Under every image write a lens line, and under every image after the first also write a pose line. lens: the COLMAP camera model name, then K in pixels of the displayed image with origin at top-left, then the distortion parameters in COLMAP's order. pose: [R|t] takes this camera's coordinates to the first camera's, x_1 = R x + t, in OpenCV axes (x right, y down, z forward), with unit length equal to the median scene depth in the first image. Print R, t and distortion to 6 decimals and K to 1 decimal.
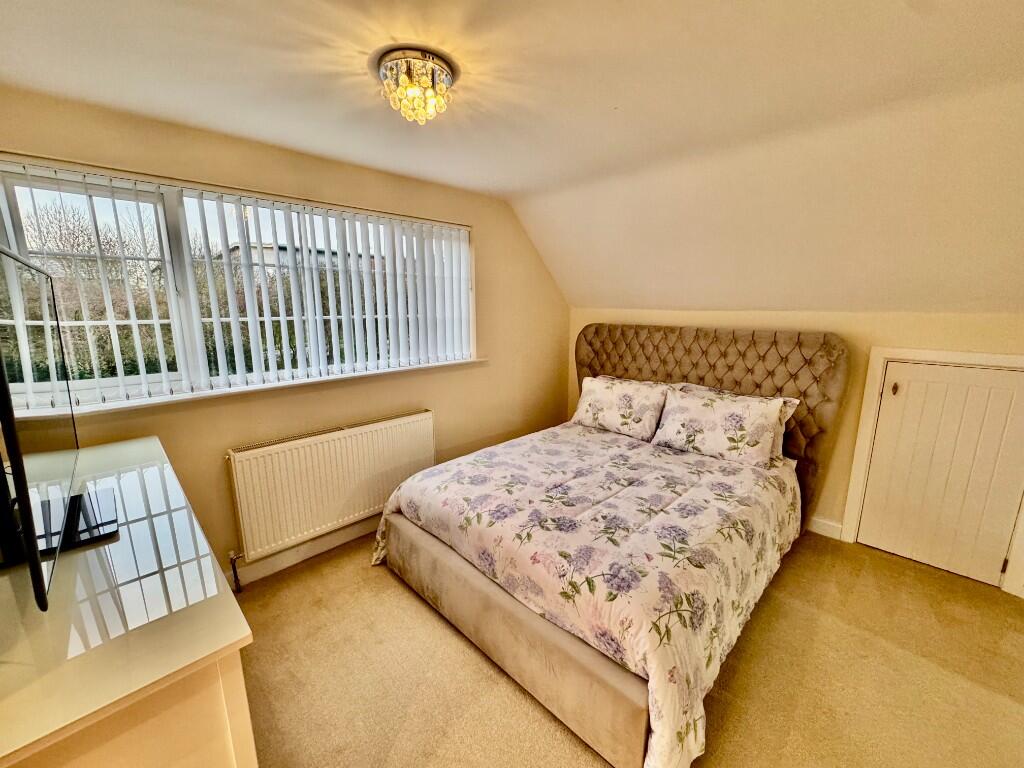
lens RADIAL K [[408.8, 0, 511.1], [0, 408.8, 383.4], [0, 0, 1]] dist [-0.005509, 0.000874]
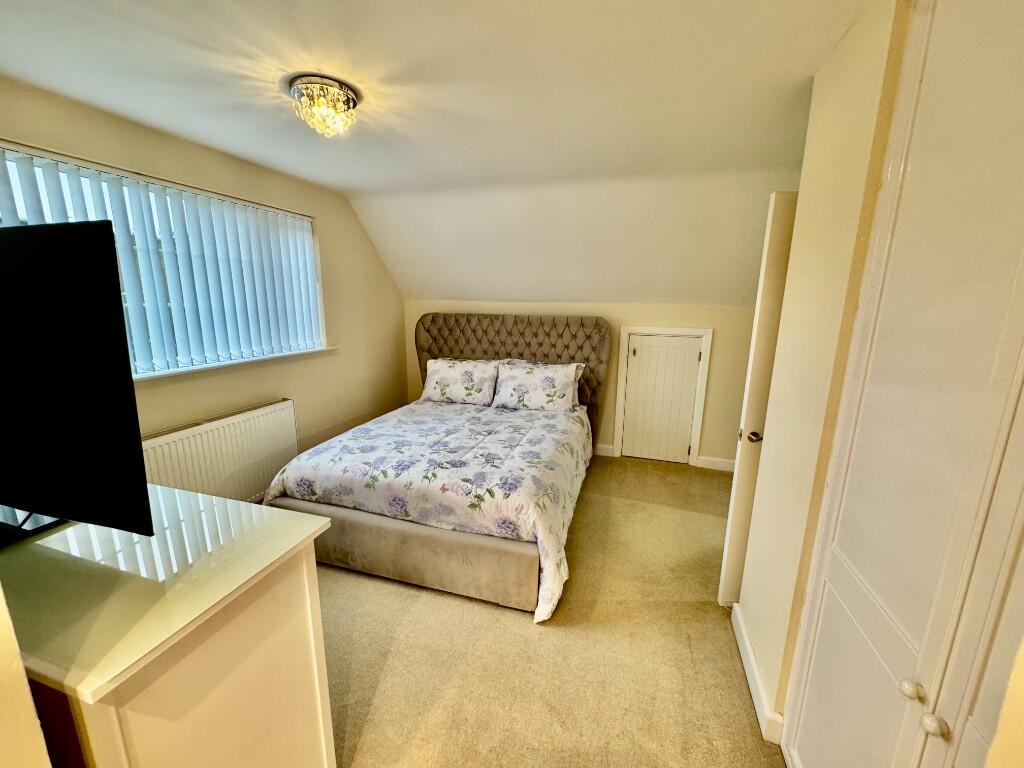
lens RADIAL K [[408.8, 0, 511.4], [0, 408.8, 382.9], [0, 0, 1]] dist [-0.005509, 0.000874]
pose [[0.880268, -0.083209, 0.467123, -0.230294], [0.078072, 0.996485, 0.030383, 0.048610], [-0.468009, 0.009724, 0.883670, -0.176839]]
